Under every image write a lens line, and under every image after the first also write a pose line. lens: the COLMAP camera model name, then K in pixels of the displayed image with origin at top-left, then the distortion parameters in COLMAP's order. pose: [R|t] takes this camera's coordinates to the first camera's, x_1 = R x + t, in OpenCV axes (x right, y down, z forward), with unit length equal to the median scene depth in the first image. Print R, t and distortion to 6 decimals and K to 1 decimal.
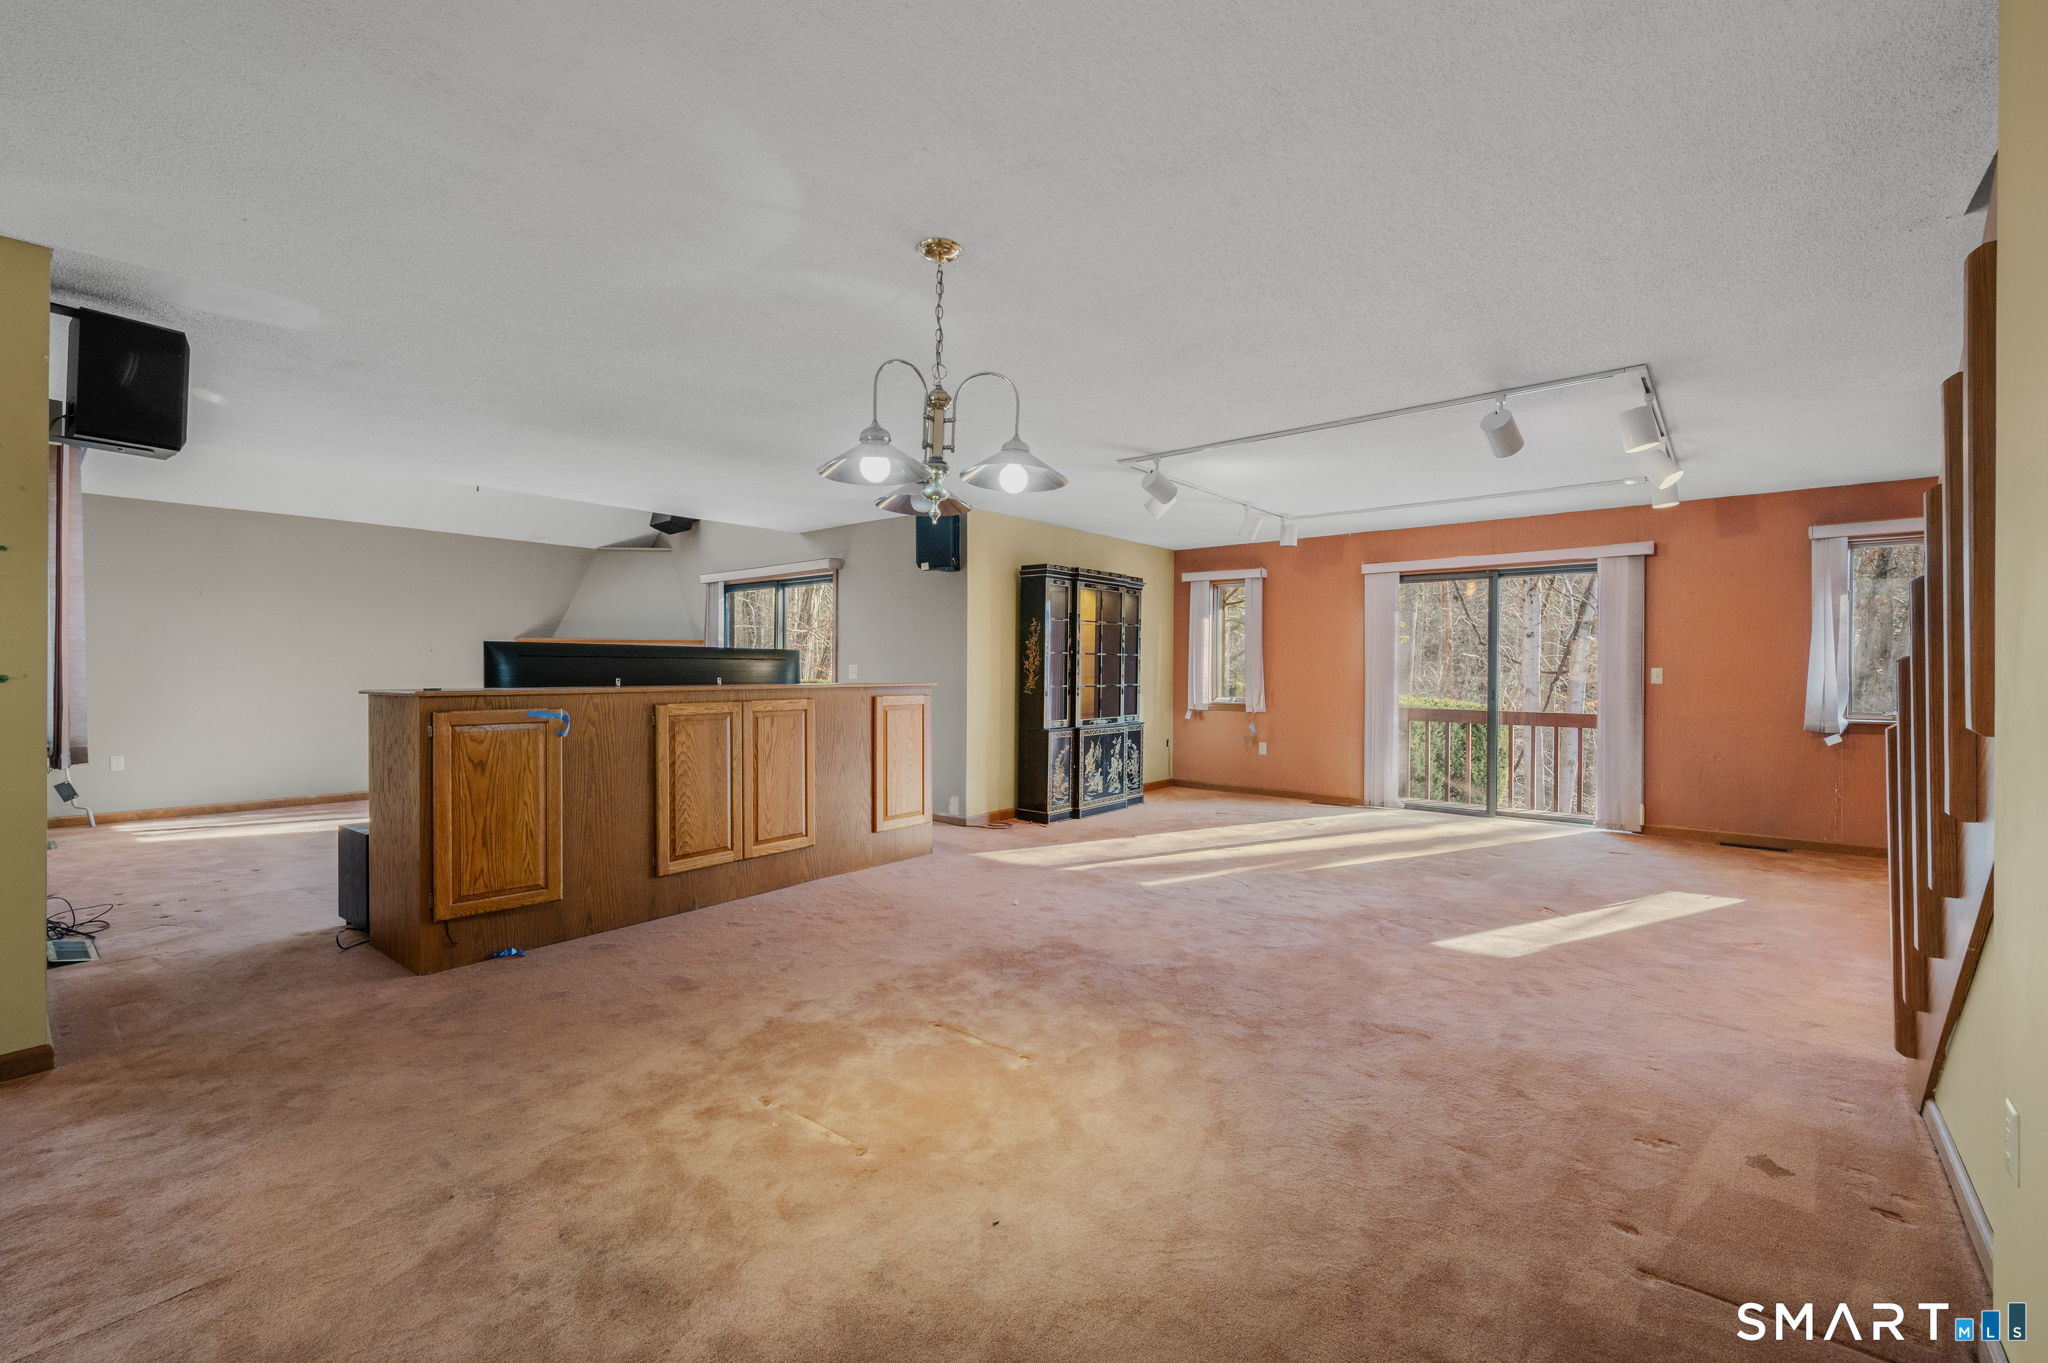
lens RADIAL K [[853.5, 0, 1008.9], [0, 853.5, 673.9], [0, 0, 1]] dist [-0.000918, -0.000149]
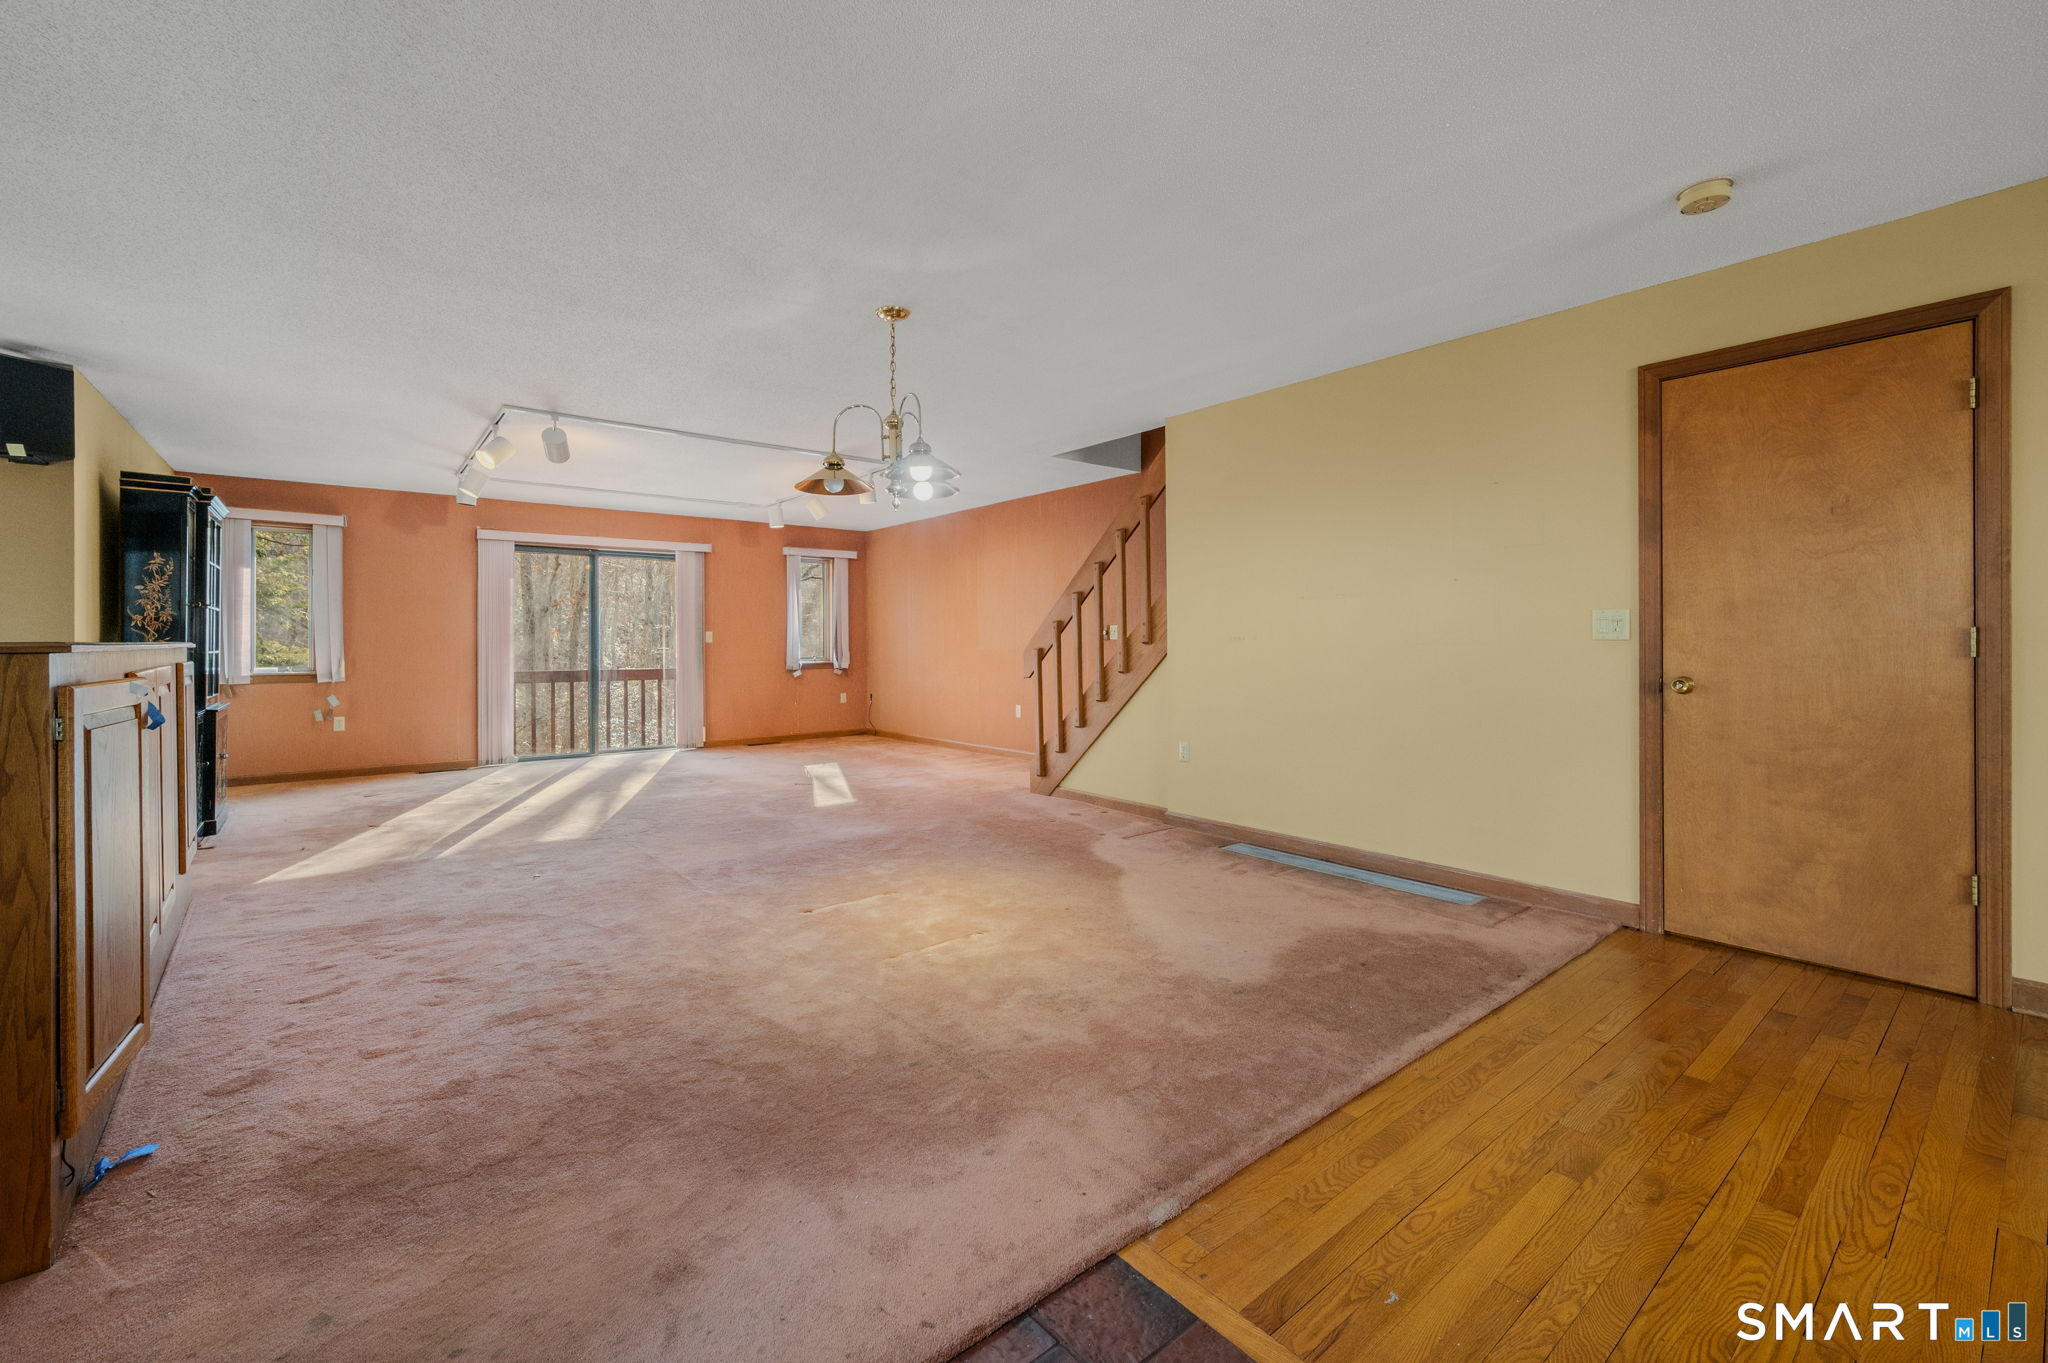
lens RADIAL K [[853.5, 0, 1008.9], [0, 853.5, 673.9], [0, 0, 1]] dist [-0.000918, -0.000149]
pose [[0.192188, -0.040734, 0.980512, -0.530029], [0.009614, 0.999168, 0.039624, 0.011216], [-0.981311, 0.001811, 0.192420, 0.207745]]
